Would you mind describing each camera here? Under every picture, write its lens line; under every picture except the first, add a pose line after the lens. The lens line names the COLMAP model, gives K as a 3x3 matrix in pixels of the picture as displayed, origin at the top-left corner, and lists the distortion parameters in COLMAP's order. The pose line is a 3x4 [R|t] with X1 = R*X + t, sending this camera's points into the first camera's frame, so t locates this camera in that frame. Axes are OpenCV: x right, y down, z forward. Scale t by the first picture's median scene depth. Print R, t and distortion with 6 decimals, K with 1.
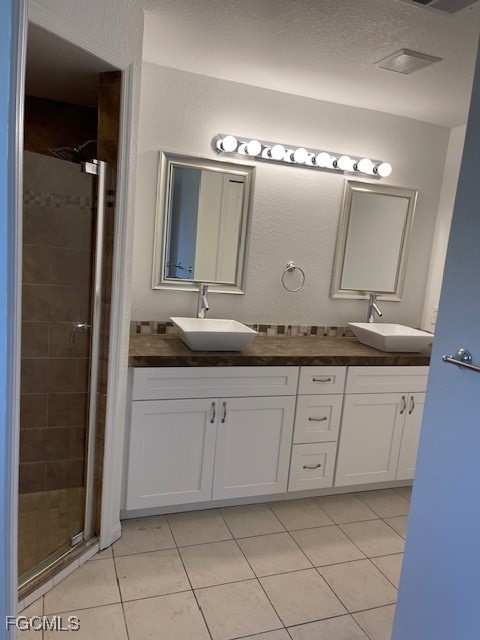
lens RADIAL K [[483.9, 0, 240.0], [0, 483.9, 320.0], [0, 0, 1]] dist [0.004655, -0.003664]
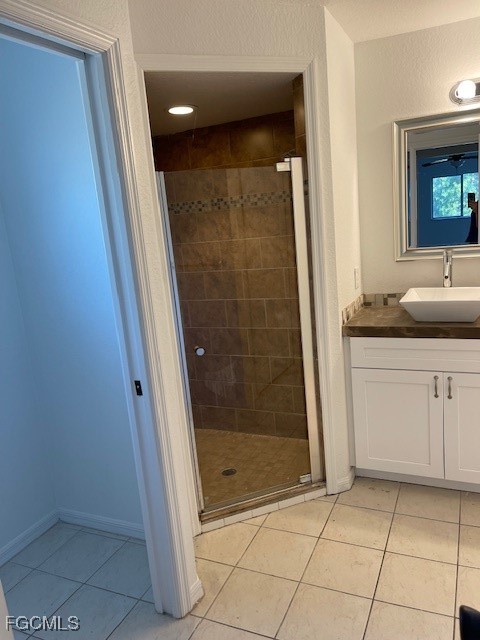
lens RADIAL K [[483.9, 0, 240.0], [0, 483.9, 320.0], [0, 0, 1]] dist [0.004655, -0.003664]
pose [[0.681543, -0.006135, -0.731752, 0.390966], [0.042710, 0.998594, 0.031407, 0.014807], [0.730530, -0.052659, 0.680847, 0.080879]]
